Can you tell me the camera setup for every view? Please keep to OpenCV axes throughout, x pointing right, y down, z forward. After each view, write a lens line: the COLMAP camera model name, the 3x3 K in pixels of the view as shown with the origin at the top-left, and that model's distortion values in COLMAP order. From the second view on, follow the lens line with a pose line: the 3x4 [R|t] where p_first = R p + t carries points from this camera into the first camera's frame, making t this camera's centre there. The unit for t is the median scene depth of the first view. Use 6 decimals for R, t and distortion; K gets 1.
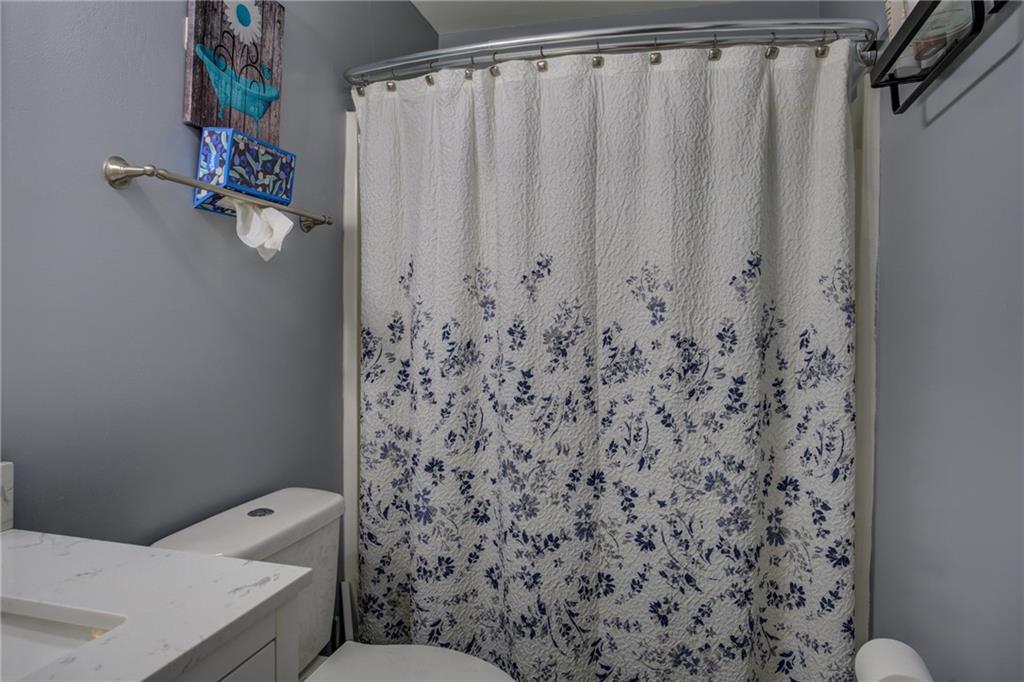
lens RADIAL K [[602.1, 0, 513.8], [0, 602.1, 318.7], [0, 0, 1]] dist [-0.024564, 0.001794]
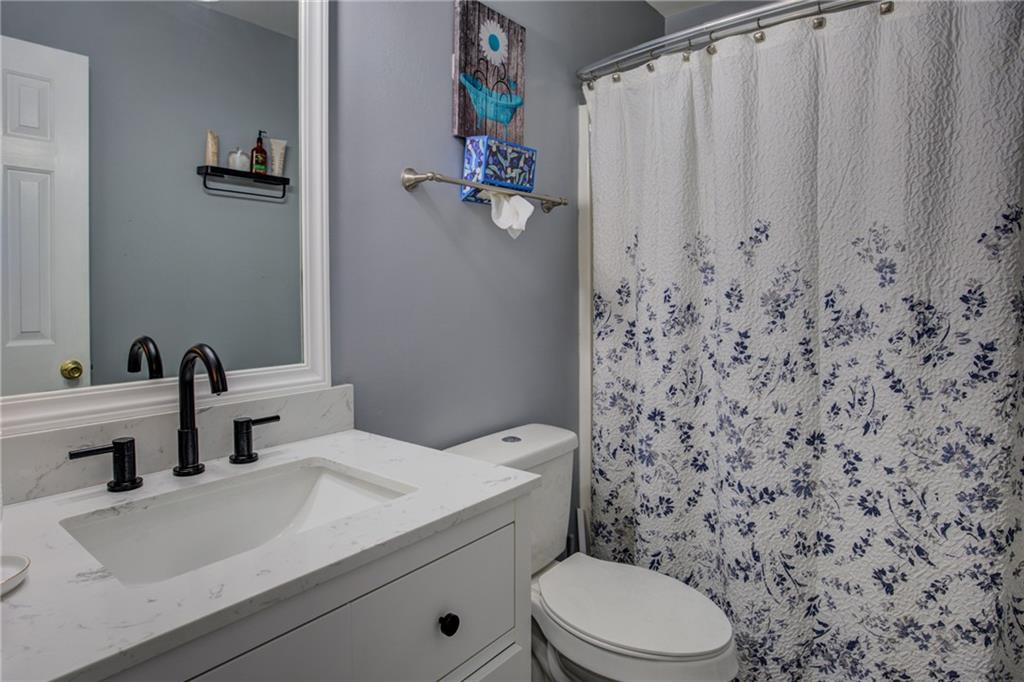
lens RADIAL K [[574.8, 0, 514.1], [0, 574.8, 297.0], [0, 0, 1]] dist [0.000110, 0.001462]
pose [[0.916062, -0.003037, -0.401026, 0.060937], [0.010923, 0.999789, 0.017380, 0.003674], [0.400889, -0.020302, 0.915902, -0.089416]]
